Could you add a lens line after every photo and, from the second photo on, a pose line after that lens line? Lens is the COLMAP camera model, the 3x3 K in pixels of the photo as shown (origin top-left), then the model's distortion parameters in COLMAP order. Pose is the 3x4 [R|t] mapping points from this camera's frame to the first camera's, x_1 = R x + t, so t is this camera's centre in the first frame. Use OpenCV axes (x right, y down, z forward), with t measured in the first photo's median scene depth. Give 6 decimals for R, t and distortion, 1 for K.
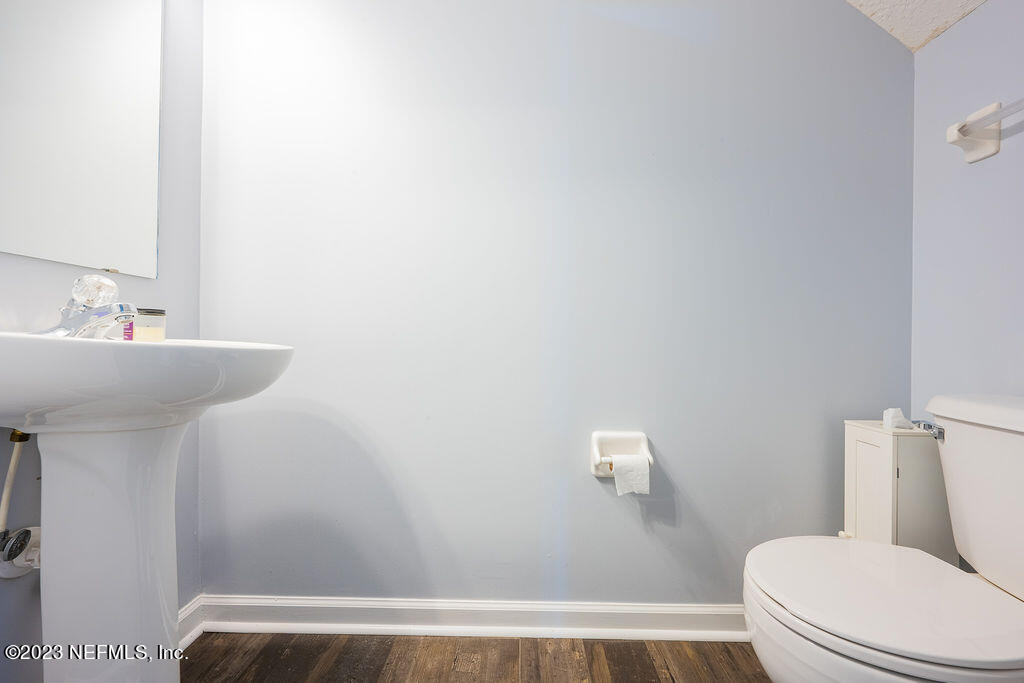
lens RADIAL K [[404.0, 0, 512.5], [0, 404.0, 341.7], [0, 0, 1]] dist [-0.002876, 0.000320]
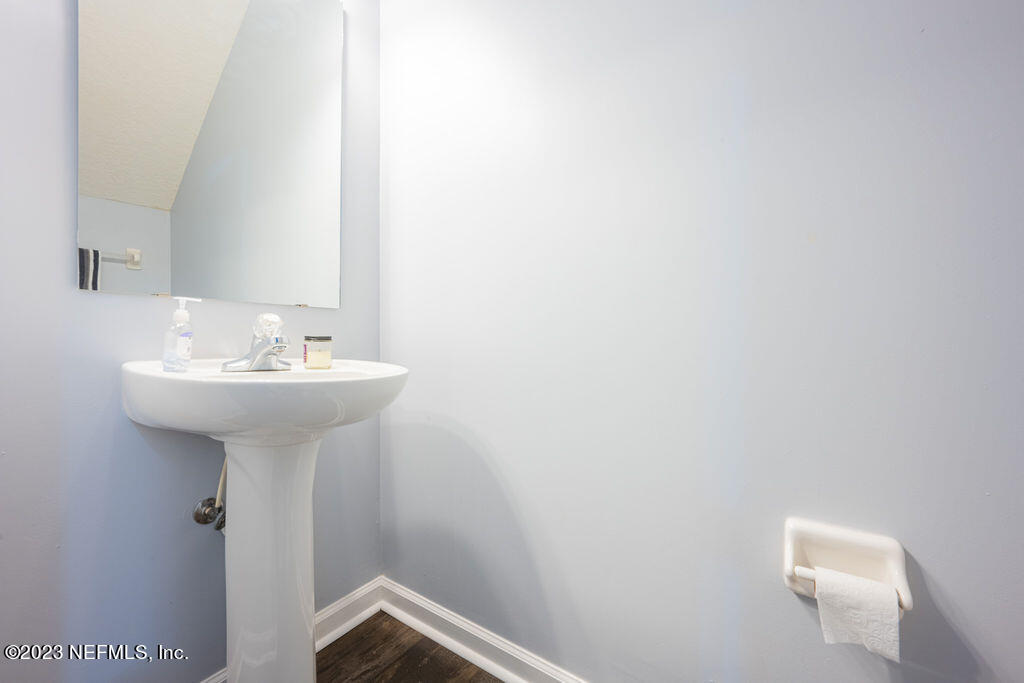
lens RADIAL K [[404.0, 0, 511.0], [0, 404.0, 344.2], [0, 0, 1]] dist [-0.002876, 0.000320]
pose [[0.839011, 0.002917, -0.544106, 0.188412], [0.003763, 0.999931, 0.011164, -0.057777], [0.544101, -0.011414, 0.838942, 0.257137]]
